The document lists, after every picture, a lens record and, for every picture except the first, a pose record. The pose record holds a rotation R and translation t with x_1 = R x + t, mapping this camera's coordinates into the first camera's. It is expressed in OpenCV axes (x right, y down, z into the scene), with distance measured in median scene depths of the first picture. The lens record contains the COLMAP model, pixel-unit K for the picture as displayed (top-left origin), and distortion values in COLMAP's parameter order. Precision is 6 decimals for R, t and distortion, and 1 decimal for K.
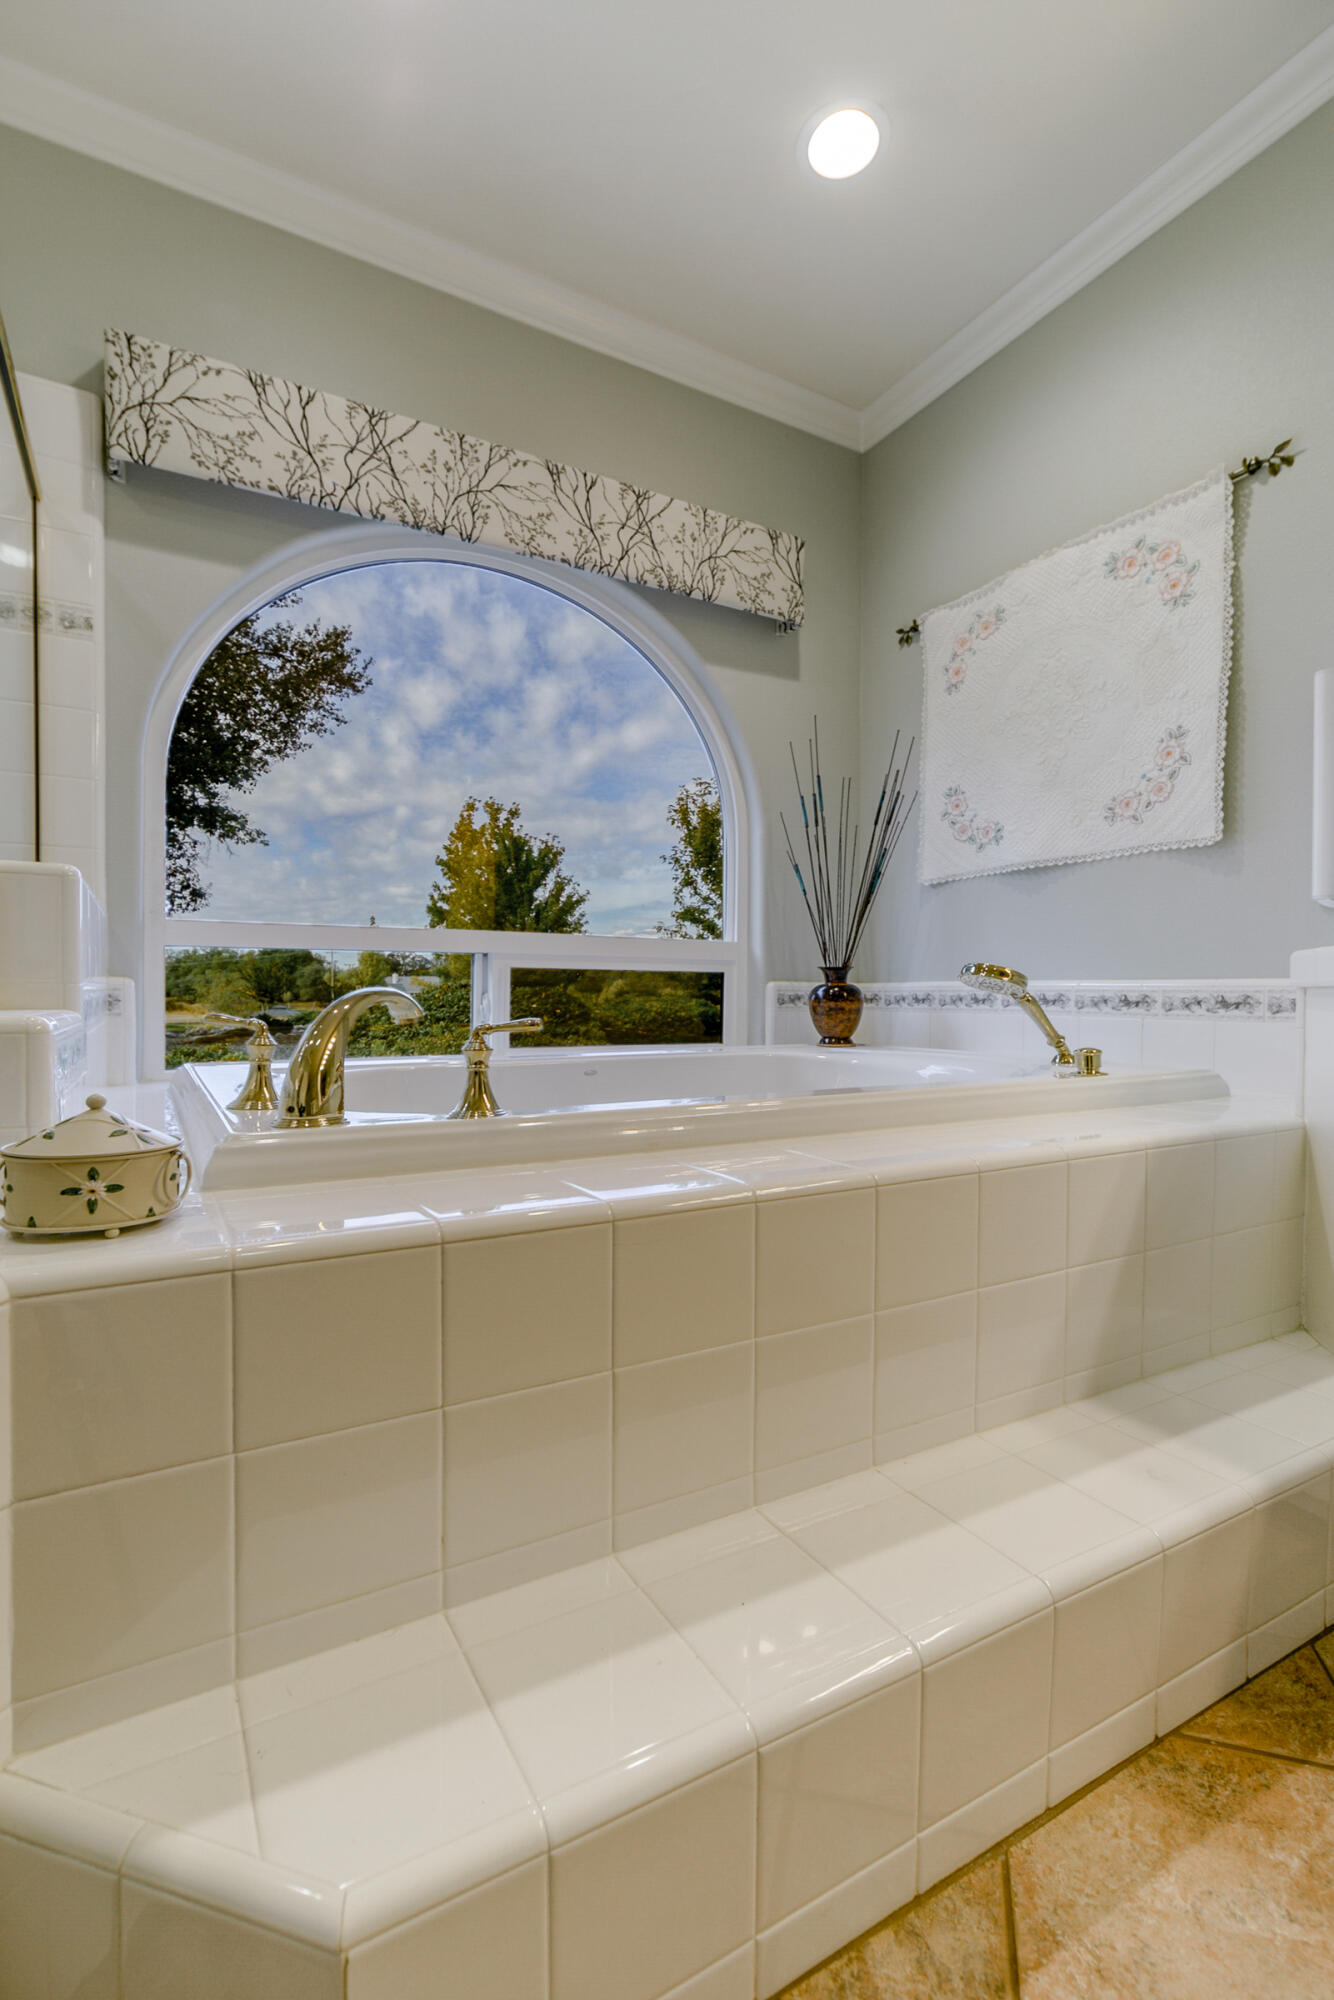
lens RADIAL K [[802.2, 0, 733.1], [0, 802.2, 1004.0], [0, 0, 1]] dist [-0.002323, 0.002339]
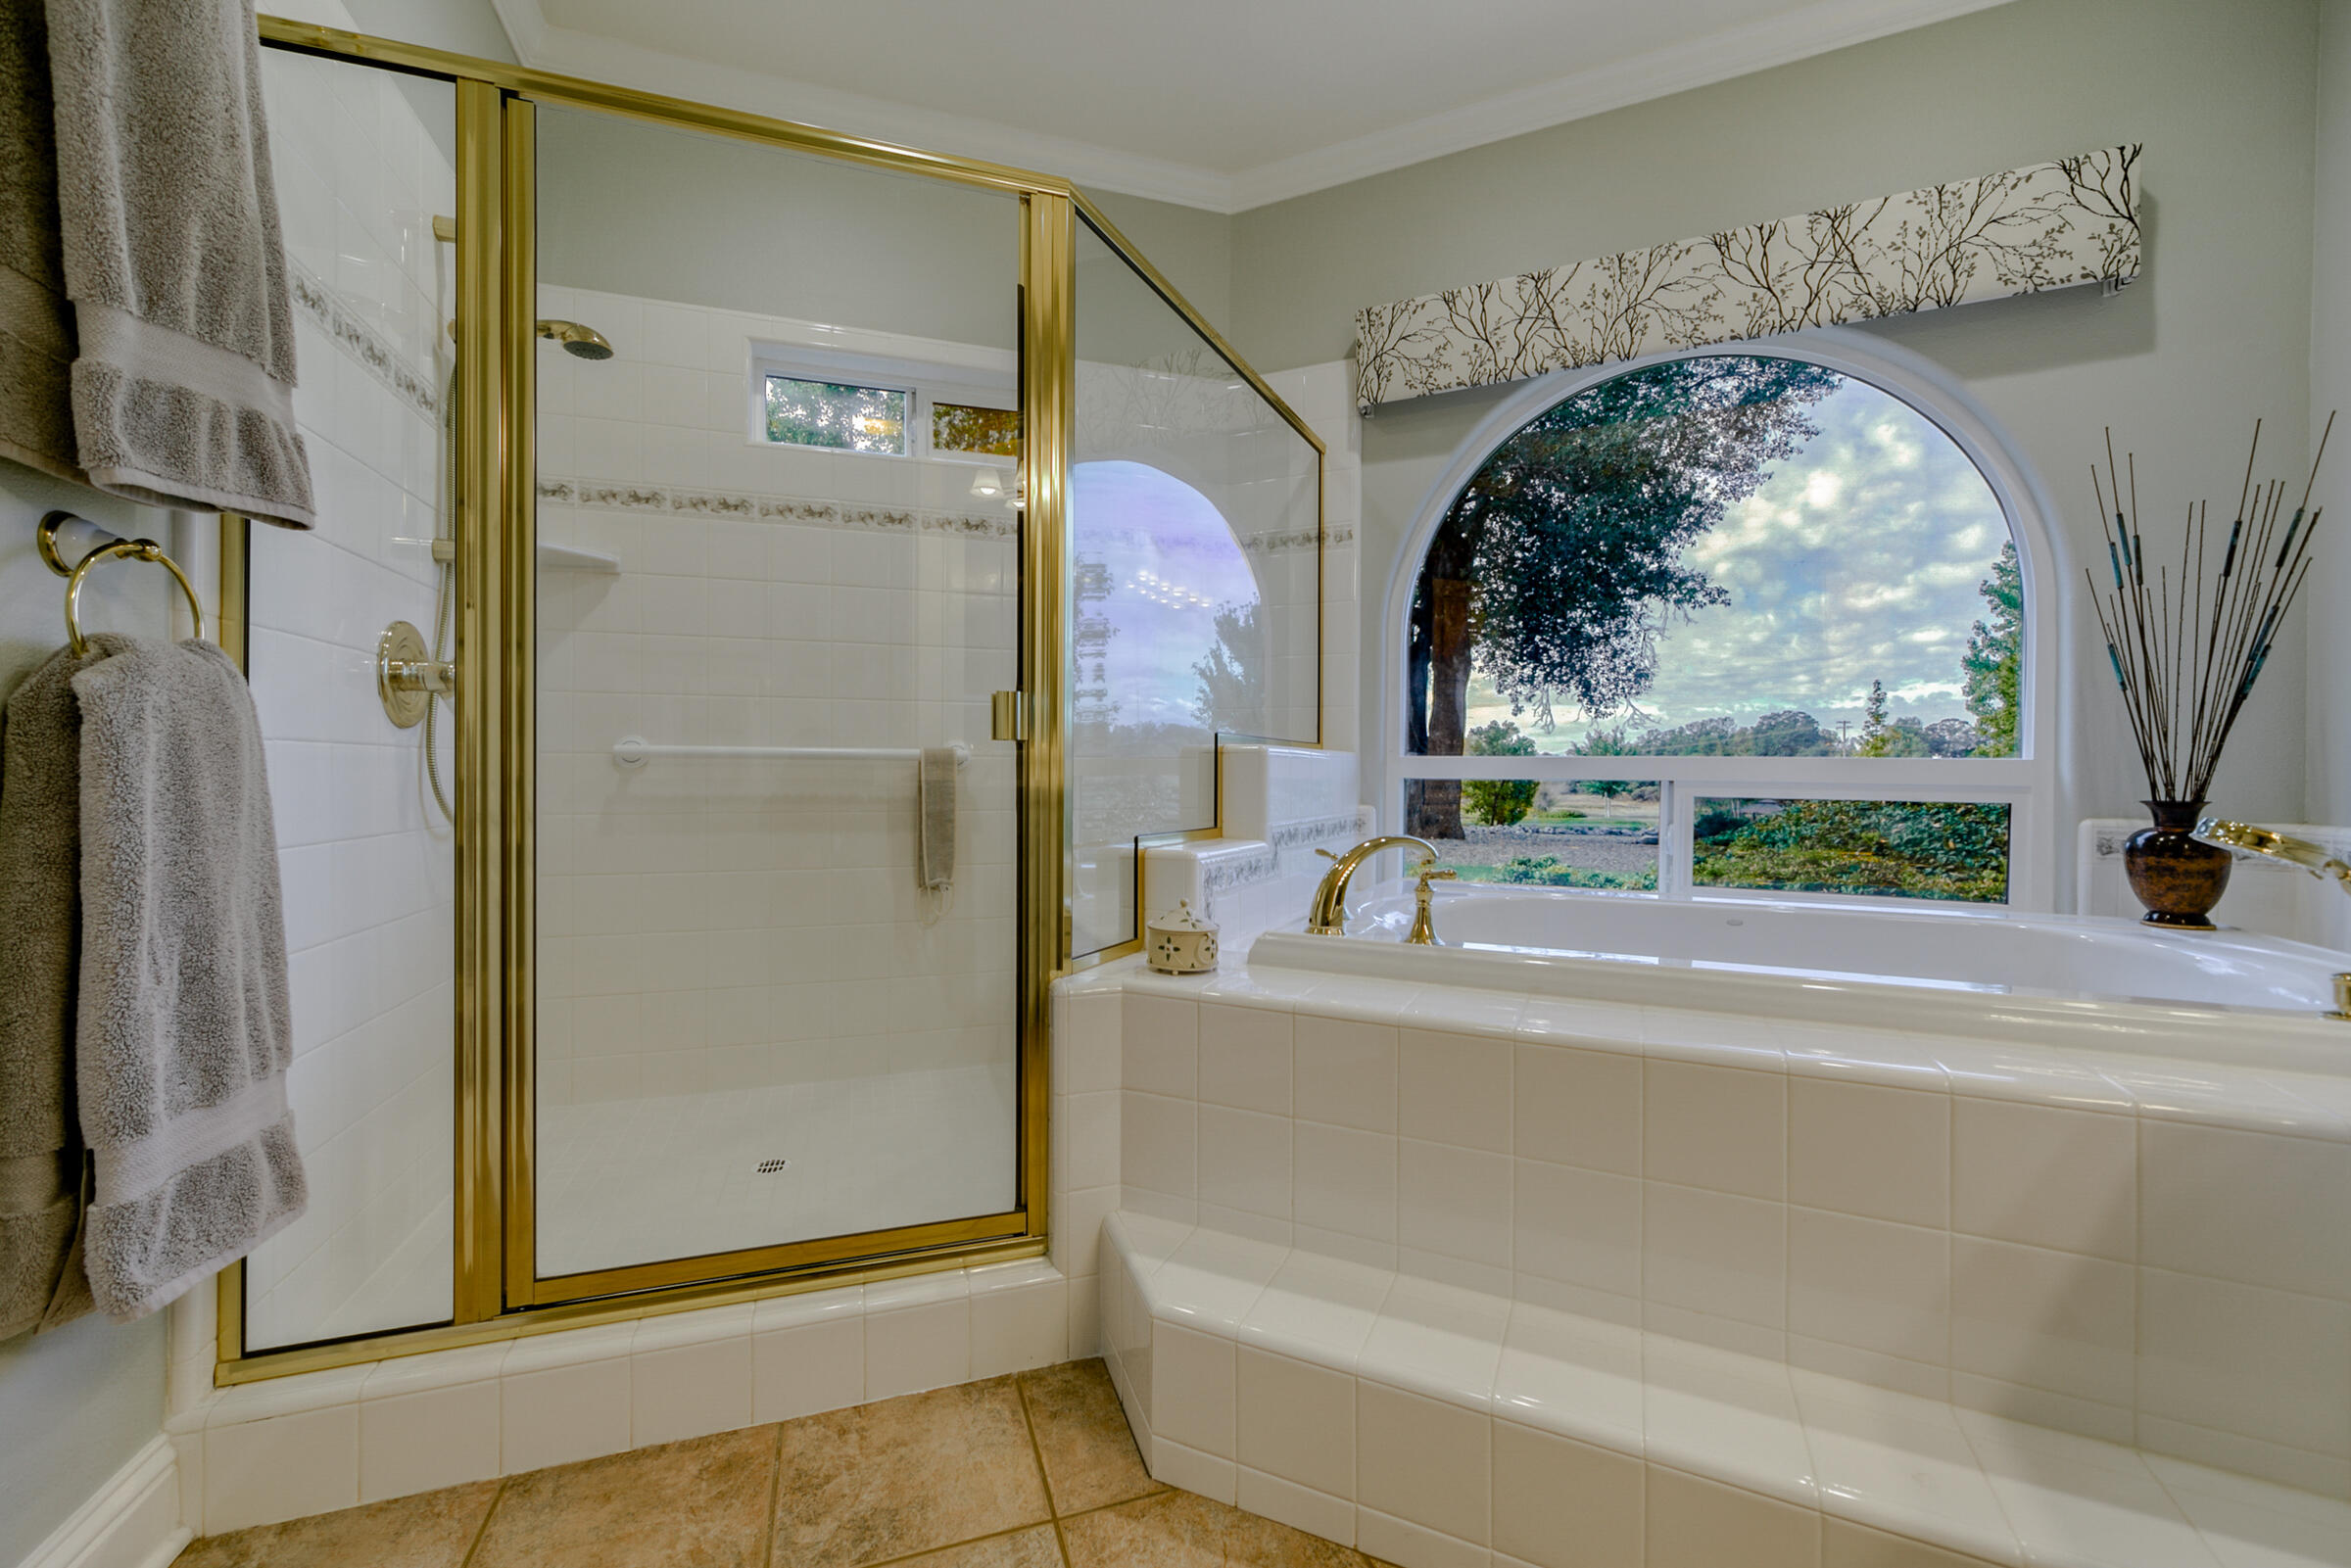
lens RADIAL K [[1000.3, 0, 1212.8], [0, 1000.3, 788.0], [0, 0, 1]] dist [-0.006083, 0.004340]
pose [[0.555239, 0.003537, -0.831683, 0.406143], [-0.015819, 0.999855, -0.006309, -0.045024], [0.831540, 0.016659, 0.555215, -0.079687]]
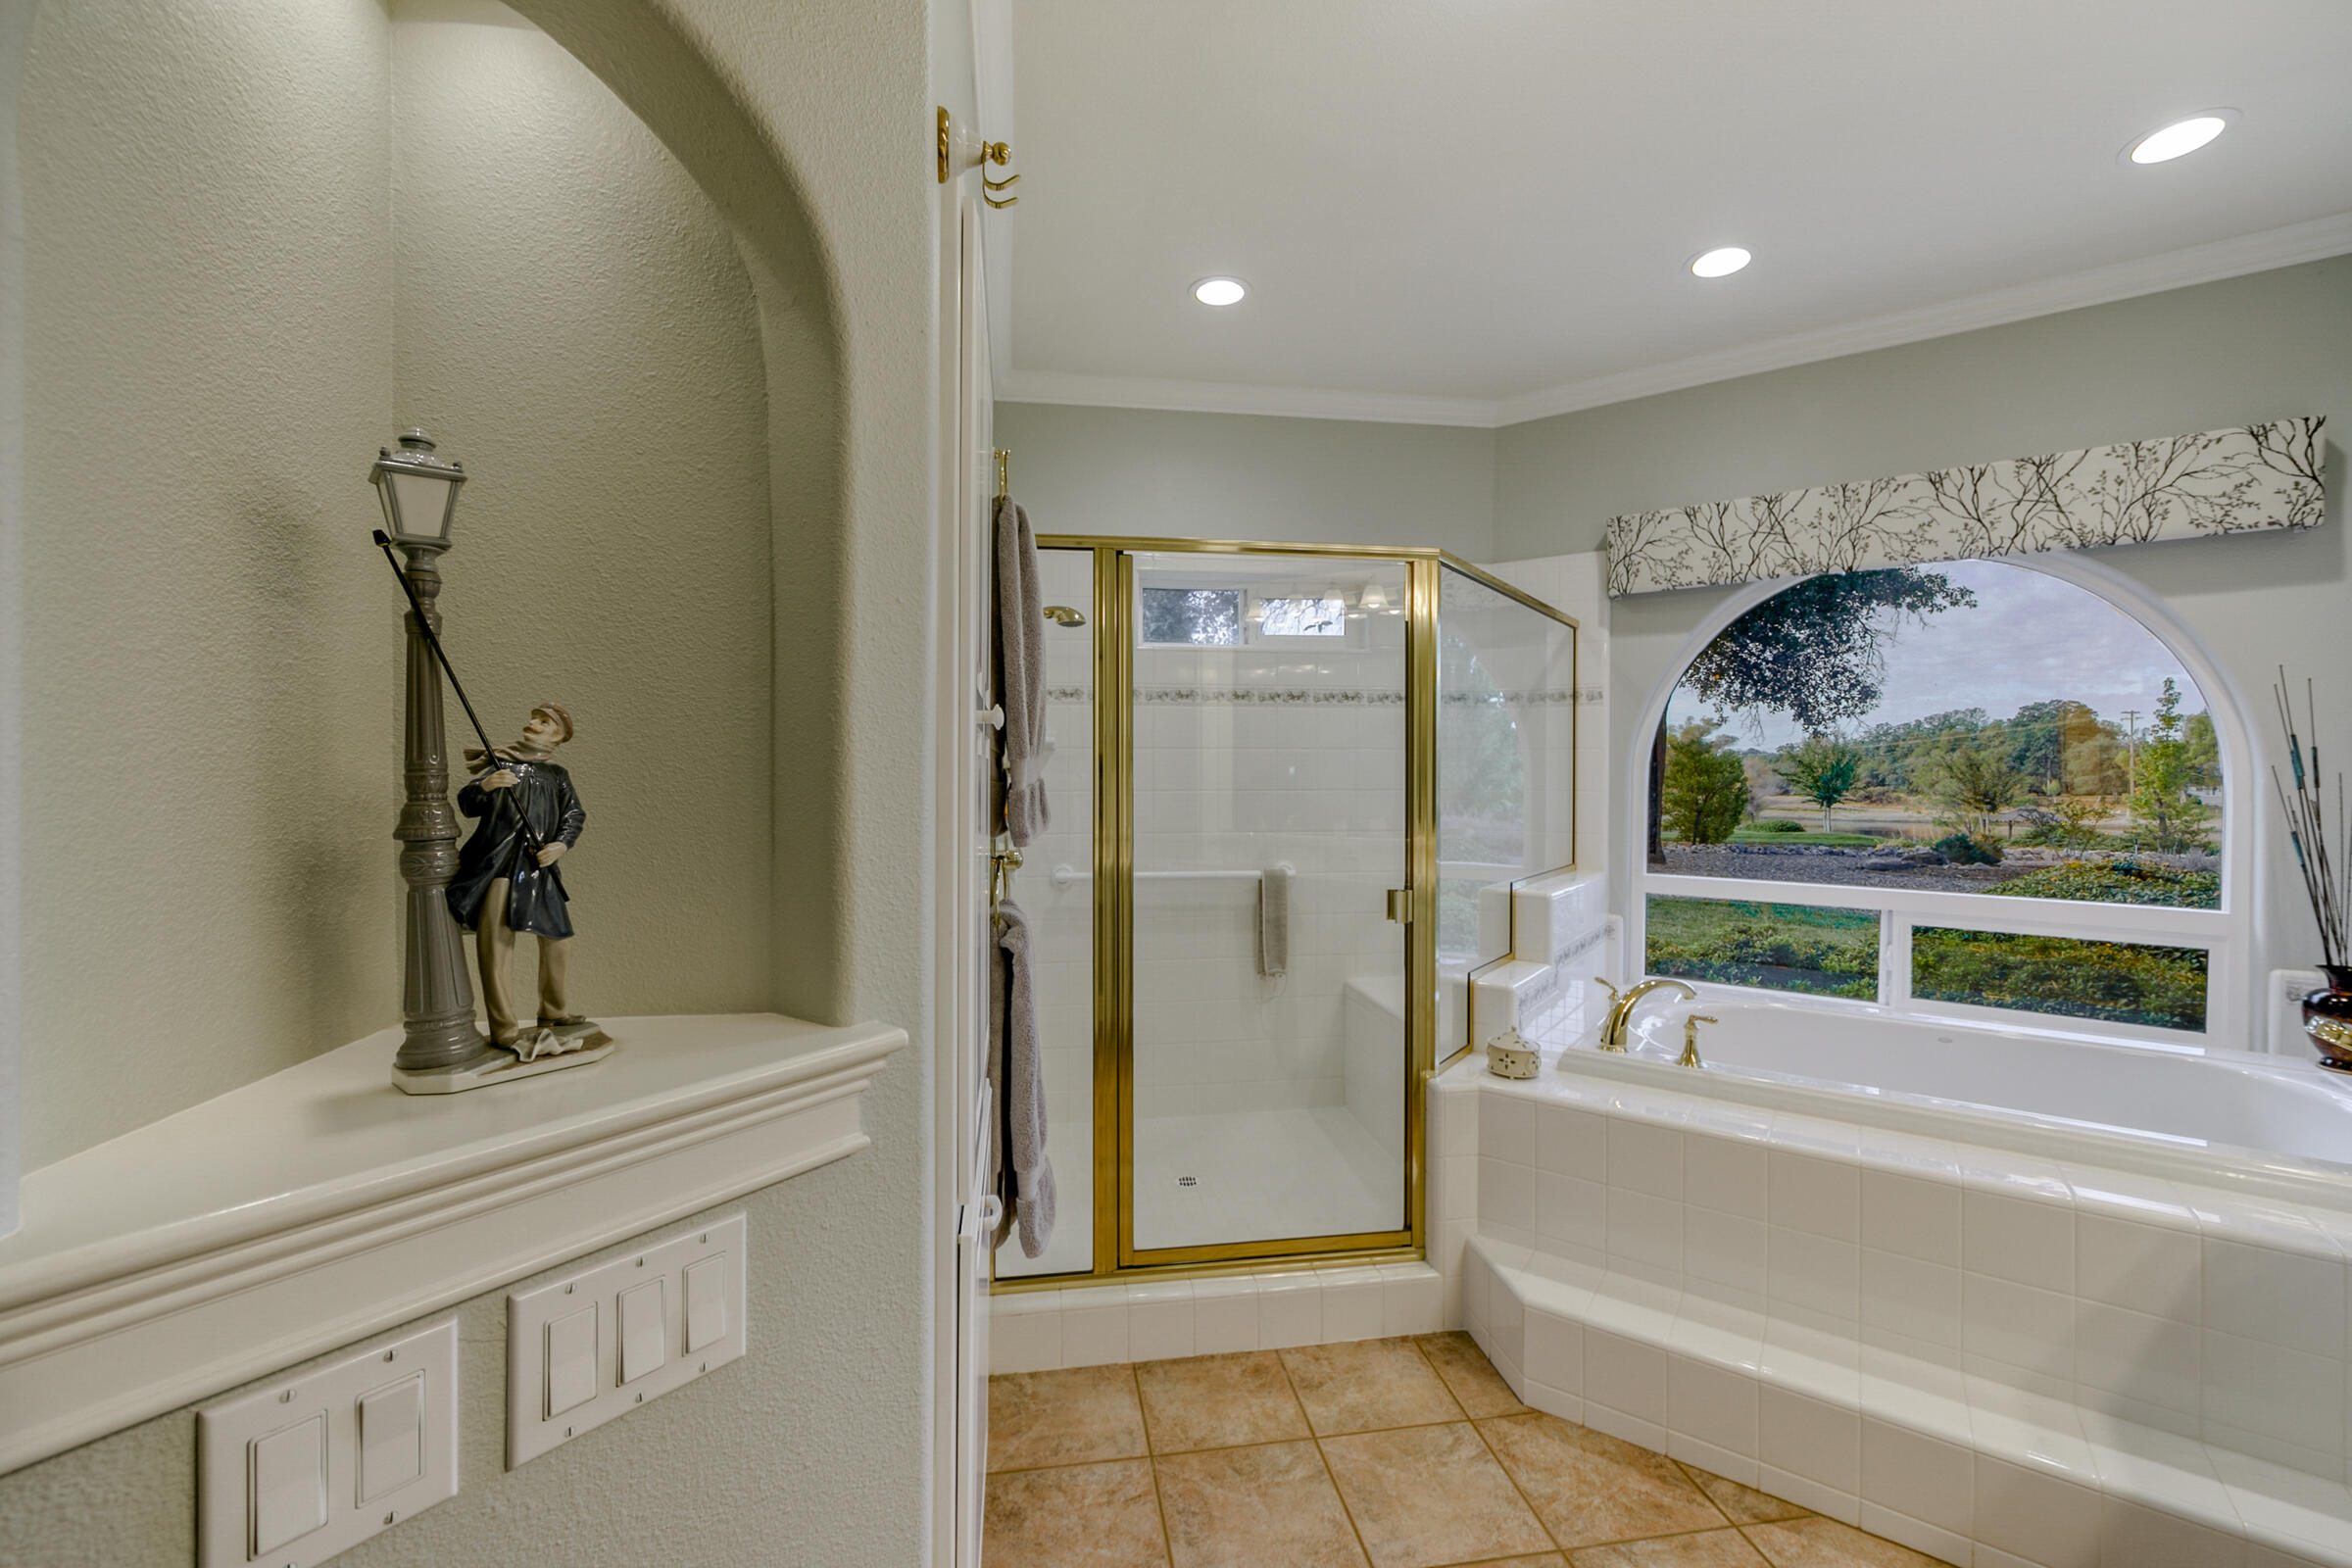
lens RADIAL K [[943.4, 0, 1228.2], [0, 943.4, 828.6], [0, 0, 1]] dist [-0.002323, 0.002339]
pose [[0.388301, 0.008870, -0.921490, 0.616155], [-0.013517, 0.999901, 0.003928, -0.192833], [0.921433, 0.010931, 0.388383, -0.396694]]
